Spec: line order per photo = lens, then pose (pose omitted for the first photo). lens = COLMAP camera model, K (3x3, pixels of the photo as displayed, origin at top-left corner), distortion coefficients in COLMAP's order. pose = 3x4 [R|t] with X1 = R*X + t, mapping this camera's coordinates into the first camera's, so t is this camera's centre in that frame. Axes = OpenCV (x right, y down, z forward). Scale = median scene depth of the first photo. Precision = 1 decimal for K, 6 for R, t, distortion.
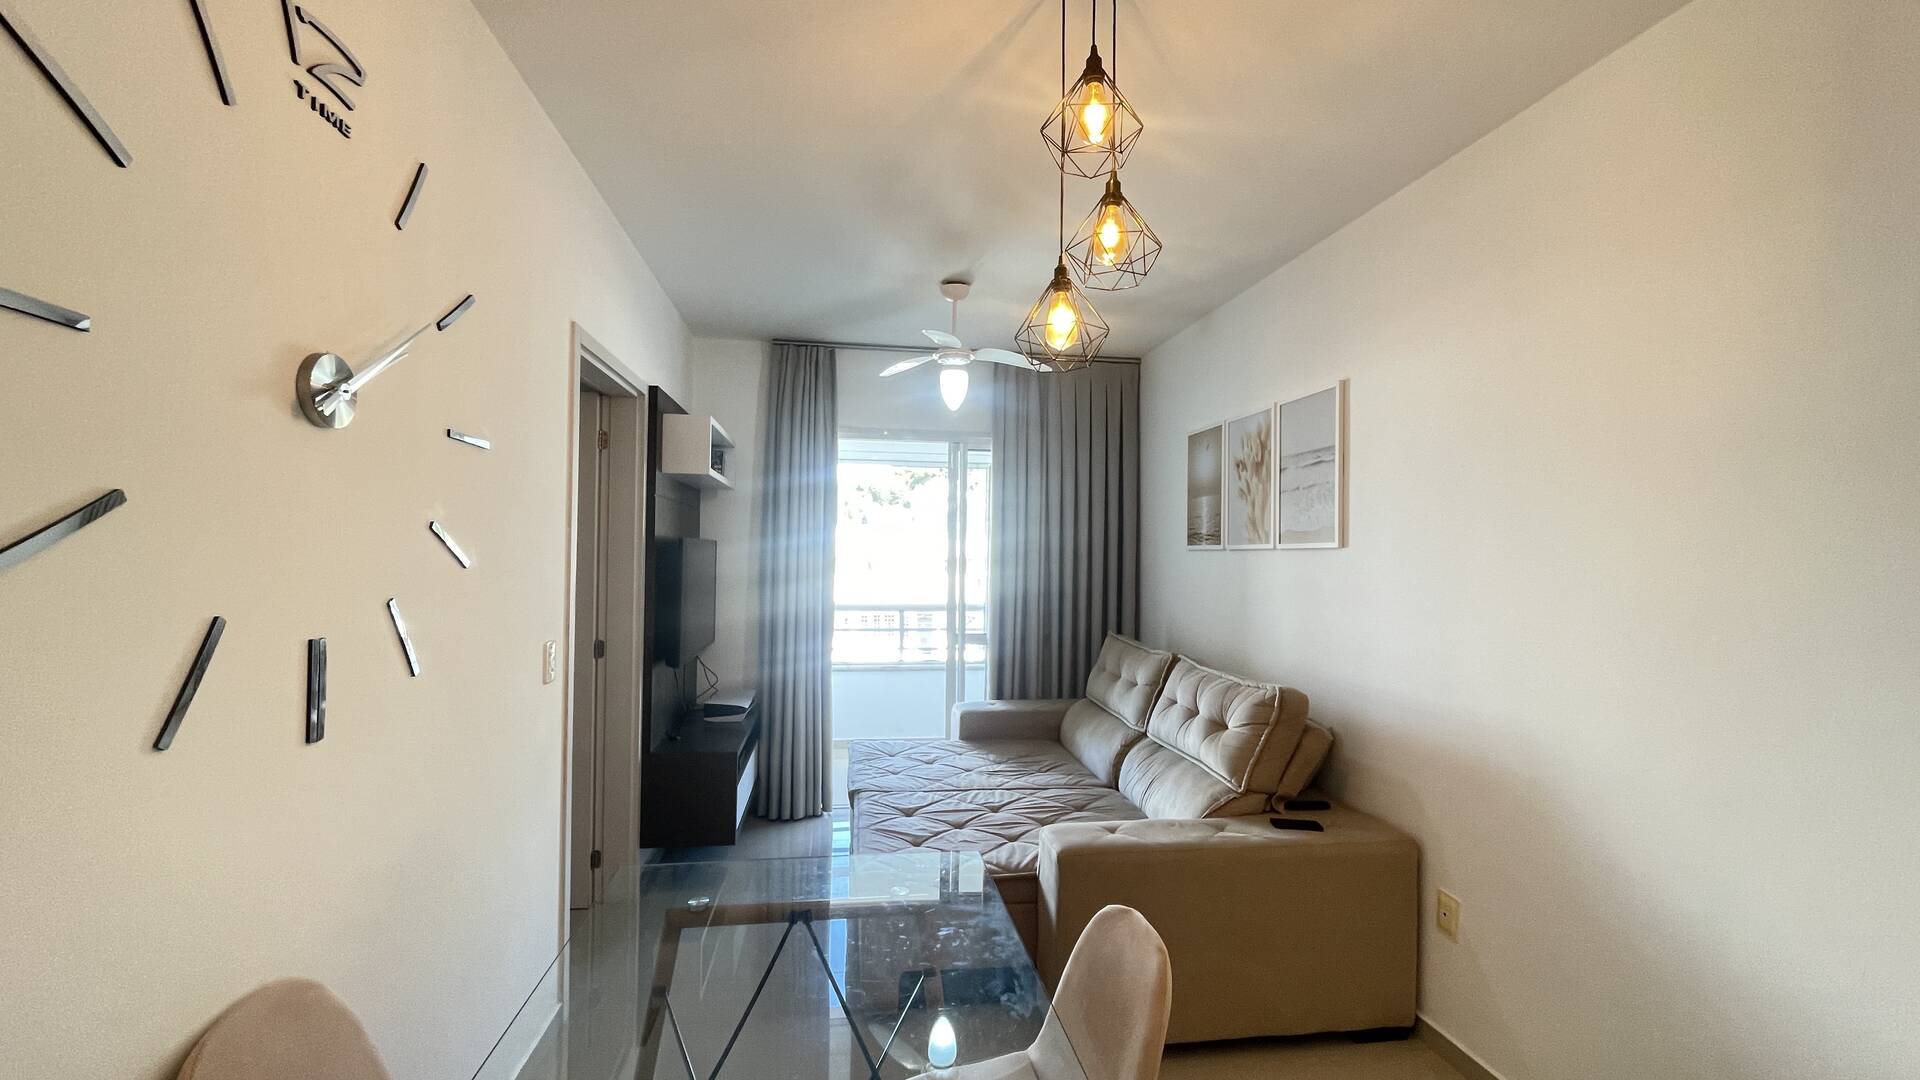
lens RADIAL K [[778.6, 0, 957.0], [0, 778.6, 542.9], [0, 0, 1]] dist [-0.000068, -0.000329]
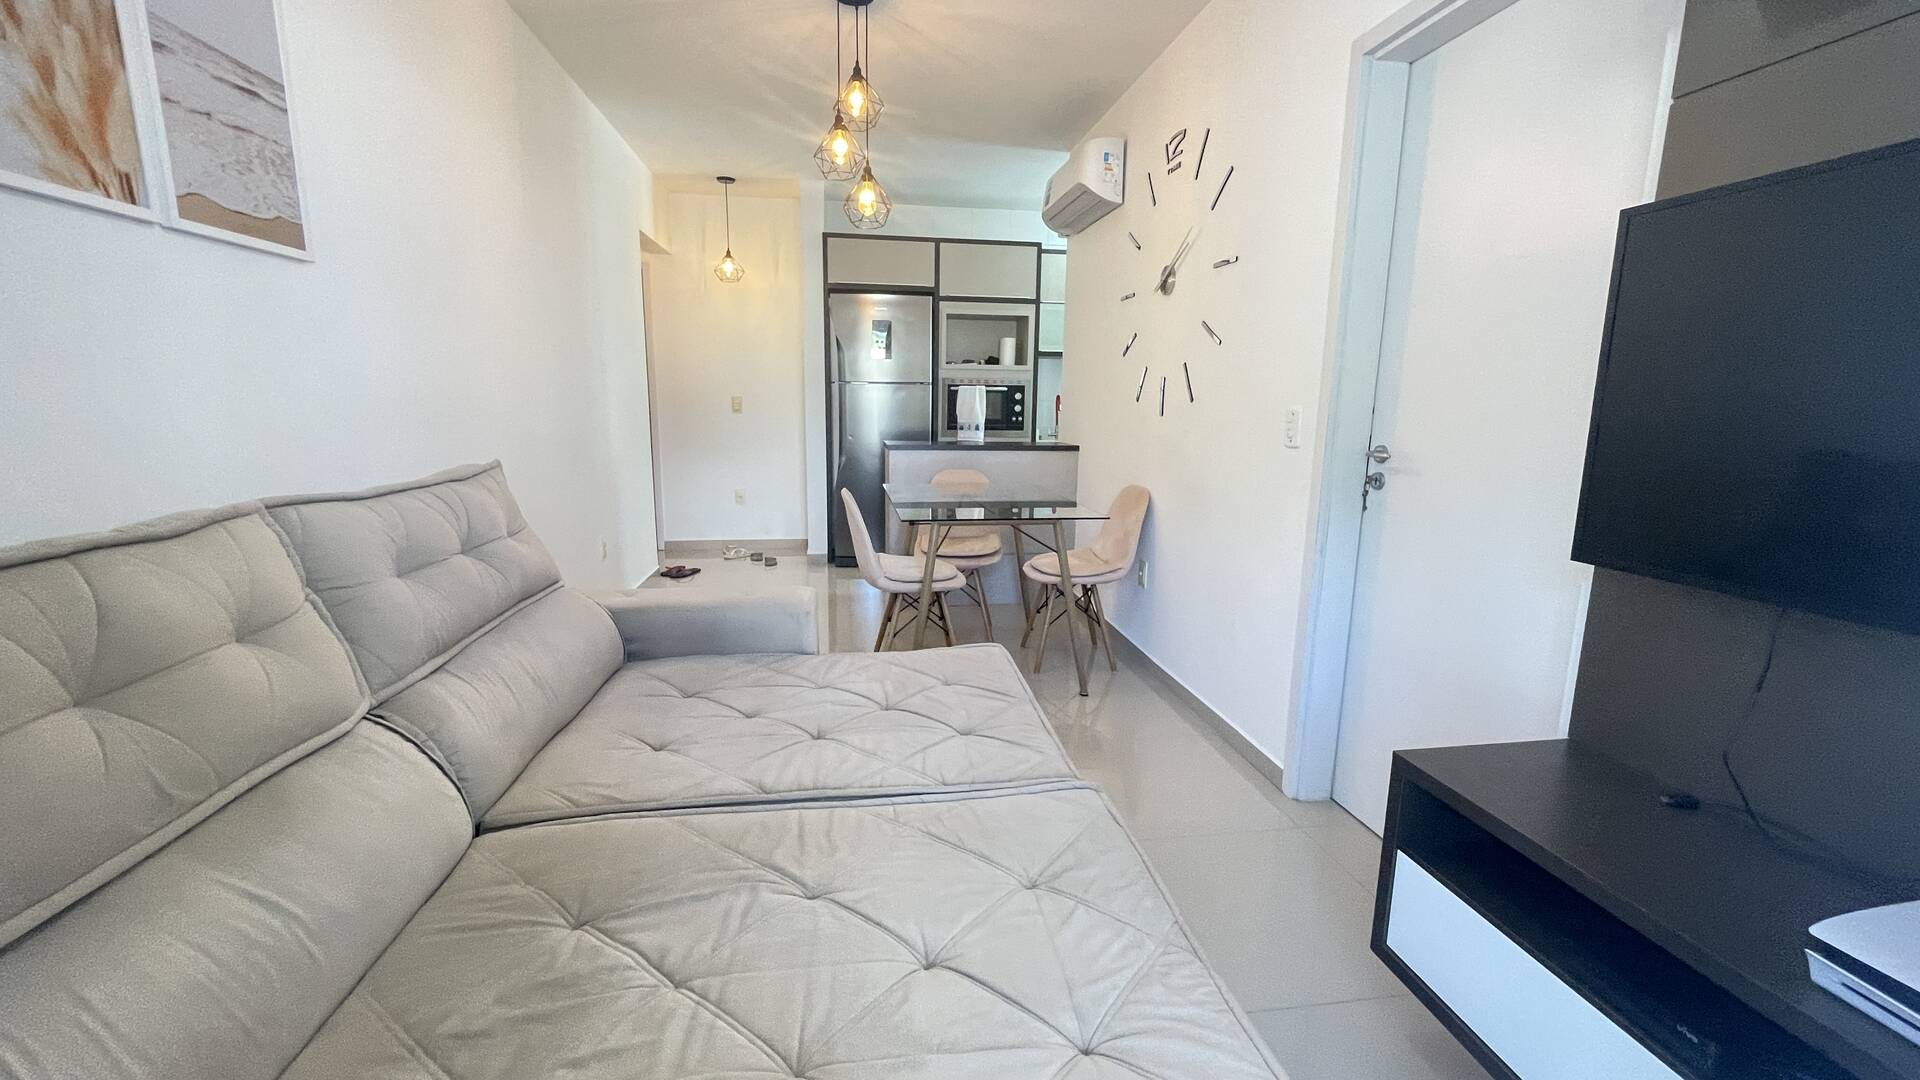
lens RADIAL K [[776.6, 0, 959.3], [0, 776.6, 542.5], [0, 0, 1]] dist [-0.002278, -0.000645]
pose [[-0.999640, -0.026646, -0.003292, -0.054152], [-0.026821, 0.985518, 0.167436, 0.109233], [-0.001217, 0.167464, -0.985877, 1.593362]]
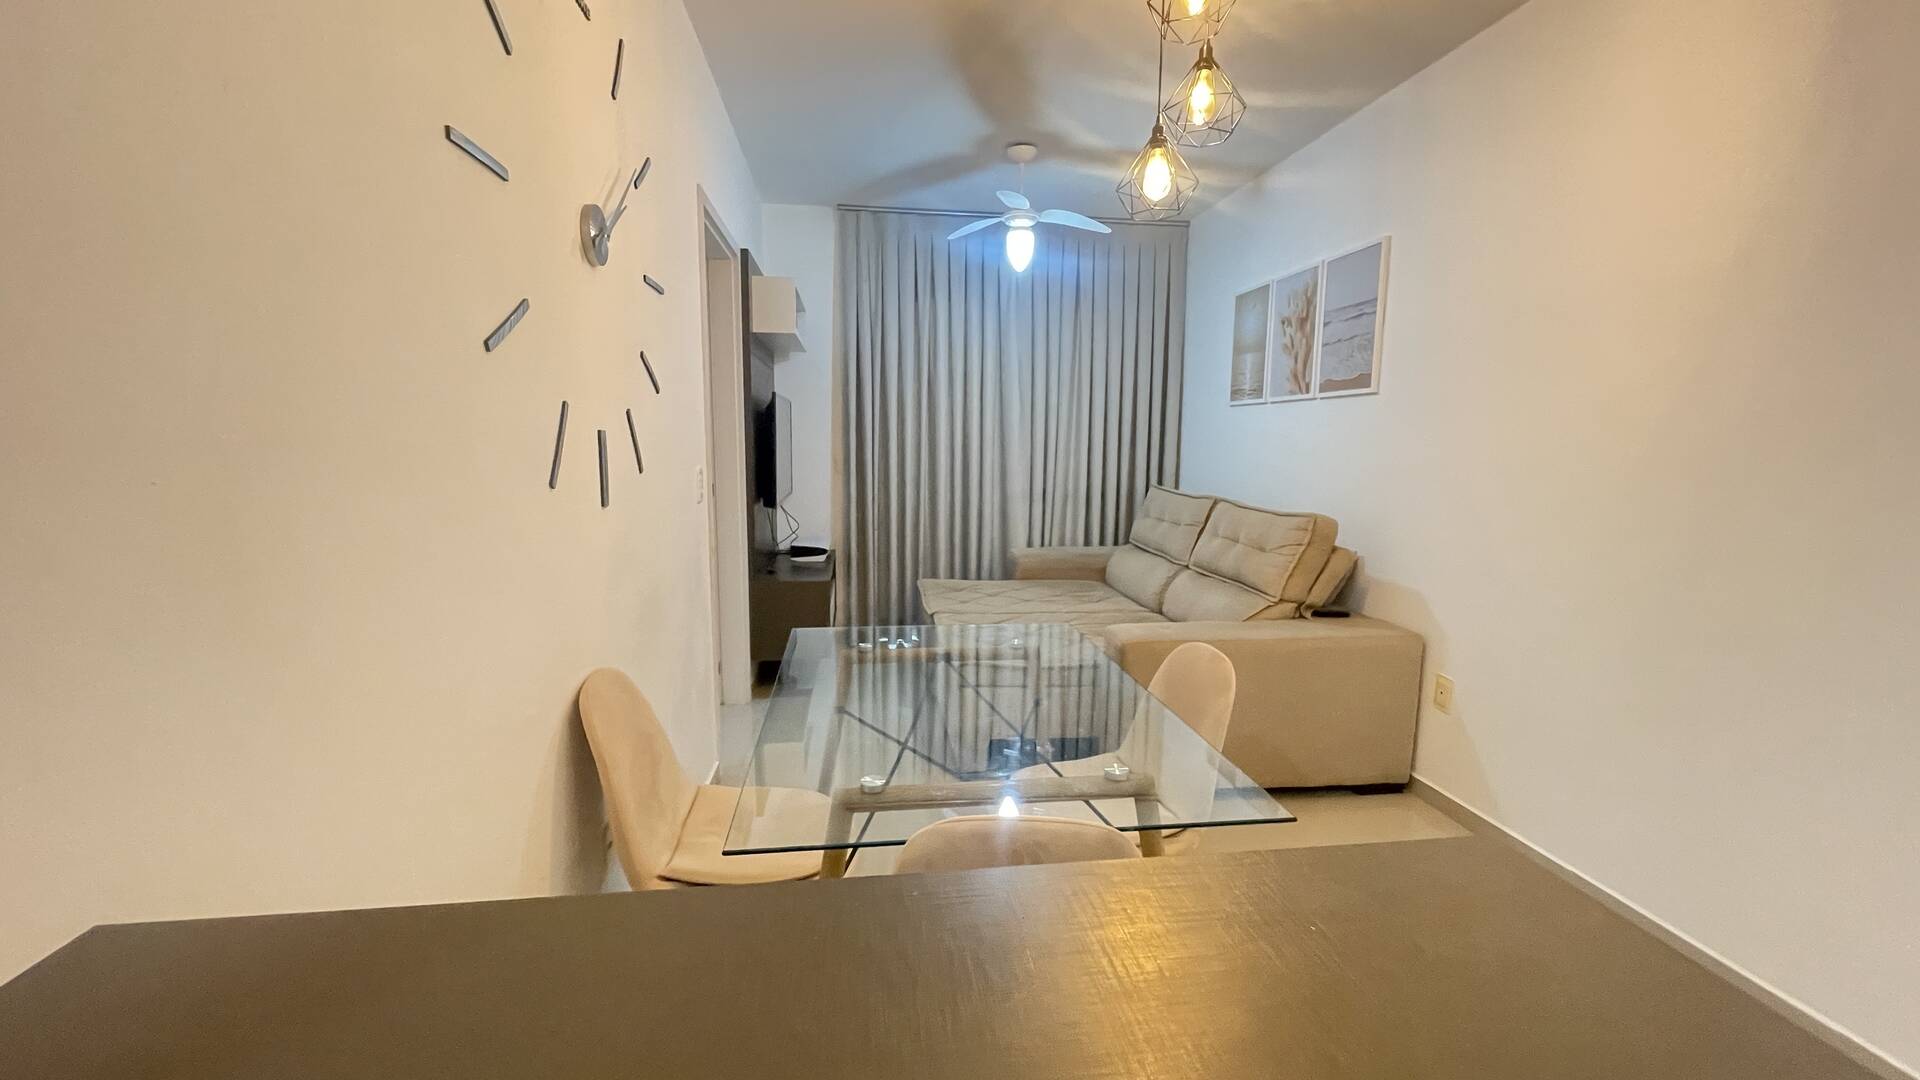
lens RADIAL K [[781.2, 0, 958.5], [0, 781.2, 544.1], [0, 0, 1]] dist [-0.001725, -0.000361]
pose [[0.999791, -0.000449, -0.020456, -0.078561], [0.003462, 0.989062, 0.147460, 0.051529], [0.020166, -0.147500, 0.988856, -0.144390]]
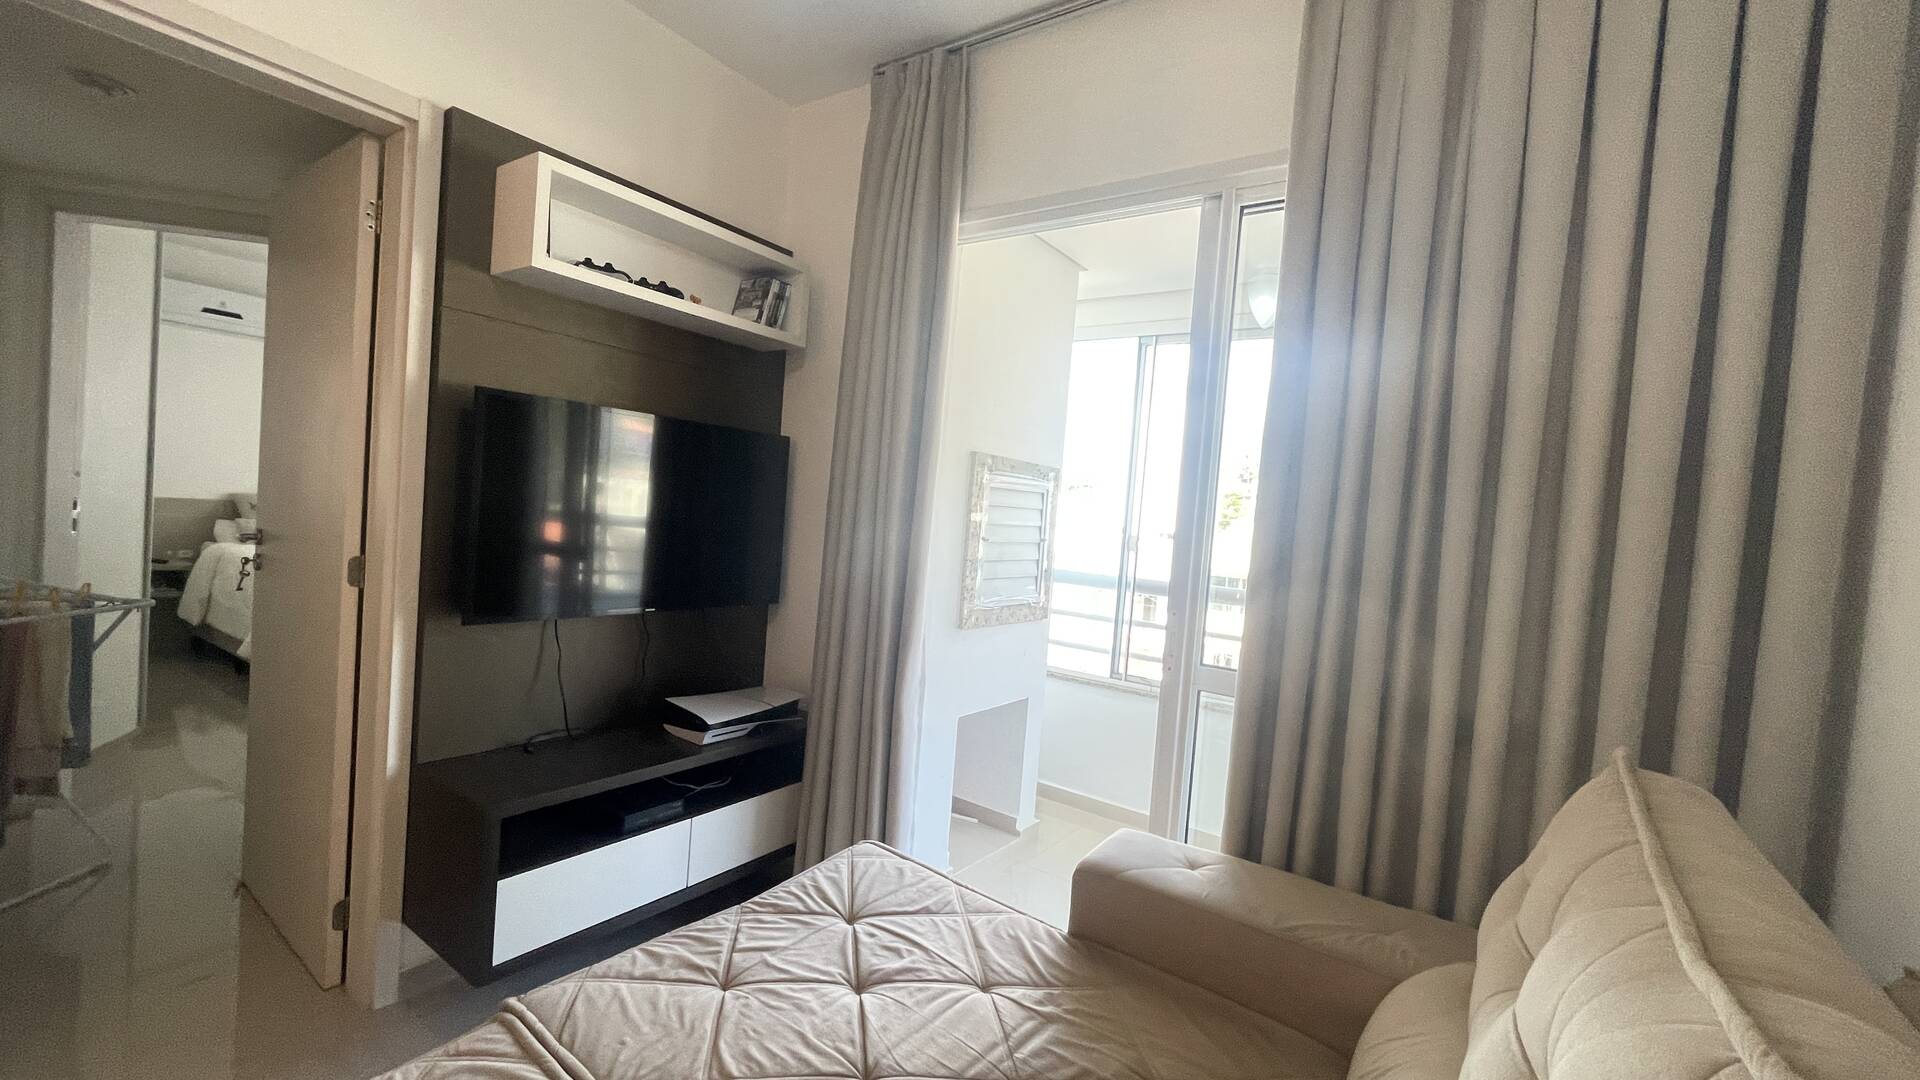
lens RADIAL K [[773.4, 0, 954.6], [0, 773.4, 533.9], [0, 0, 1]] dist [0.000382, 0.000020]
pose [[0.715835, 0.064708, -0.695264, 0.299543], [-0.055069, 0.997827, 0.036170, 0.066274], [0.696094, 0.012396, 0.717843, 0.965329]]
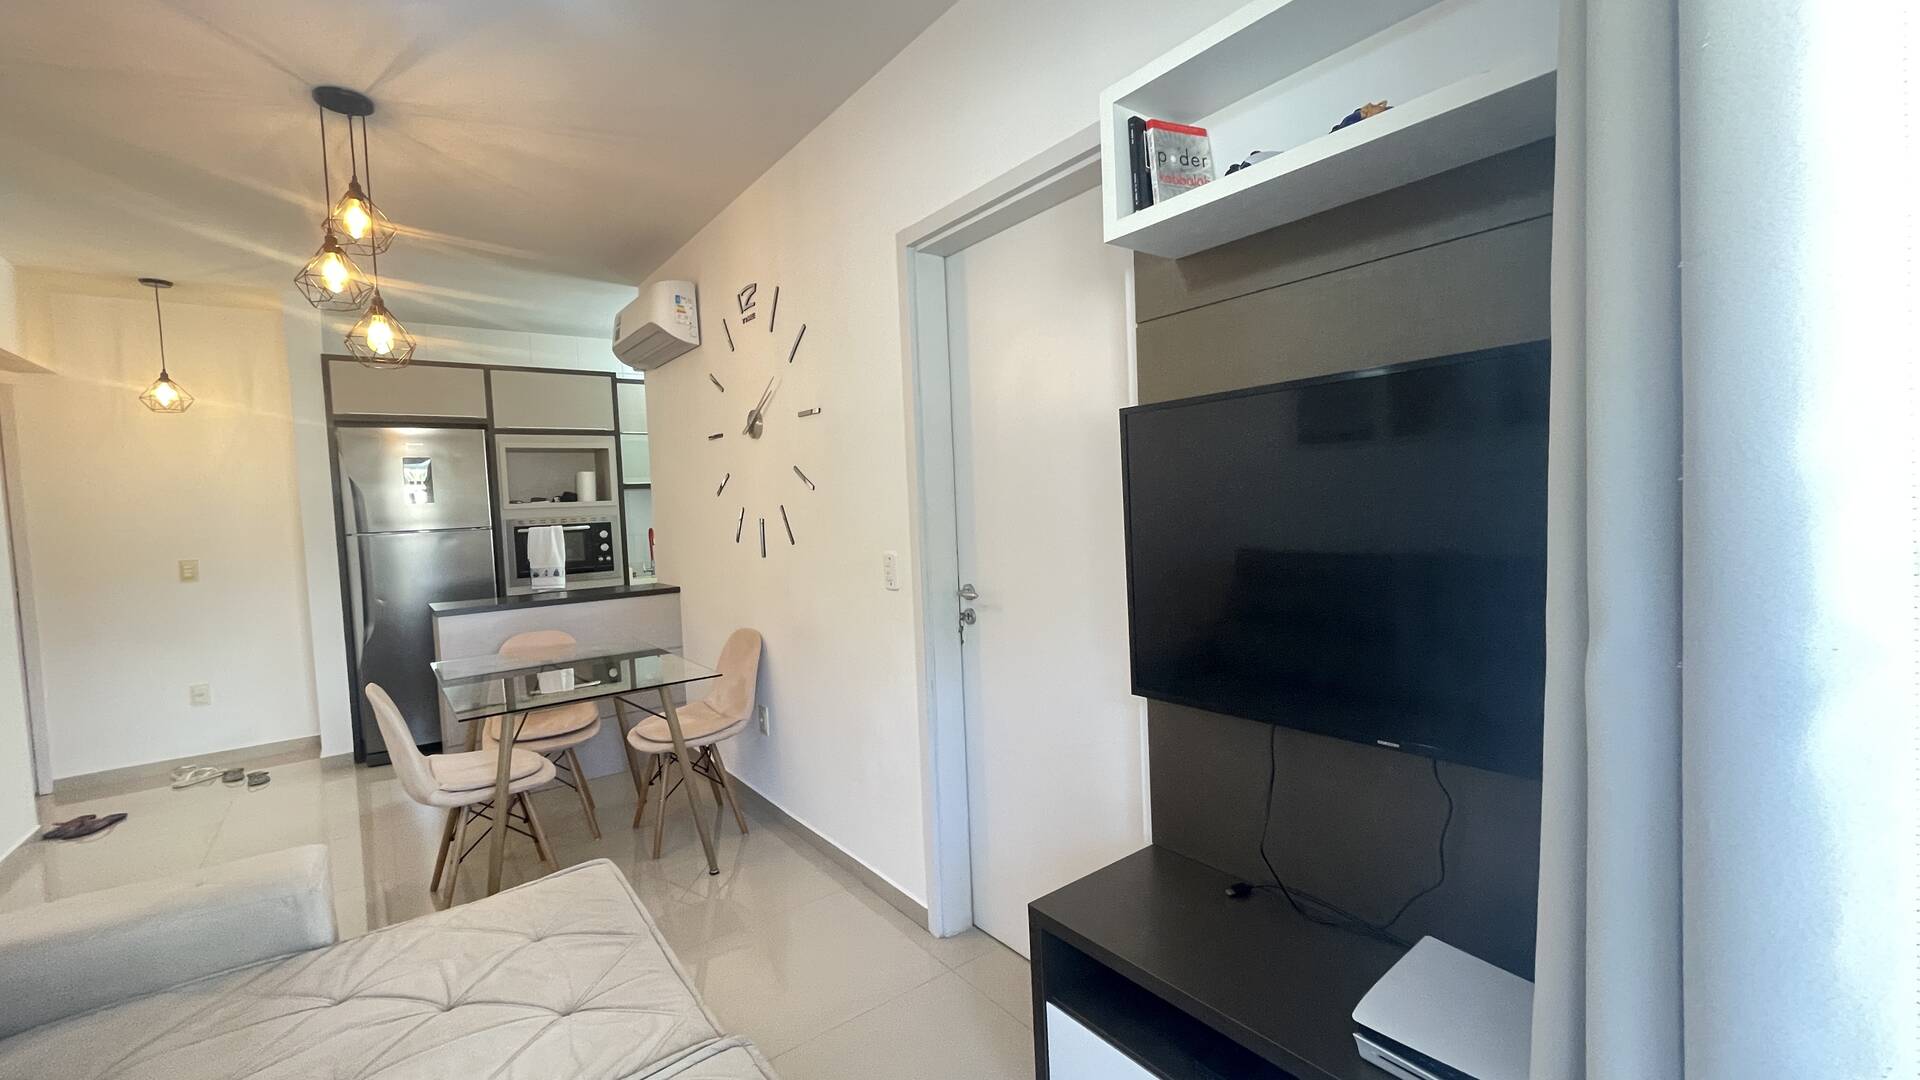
lens RADIAL K [[778.6, 0, 957.0], [0, 778.6, 542.9], [0, 0, 1]] dist [-0.000068, -0.000329]
pose [[-0.878624, 0.049736, -0.474916, -0.062065], [0.038465, 0.998701, 0.033425, 0.061197], [0.475962, 0.011101, -0.879396, 1.556782]]
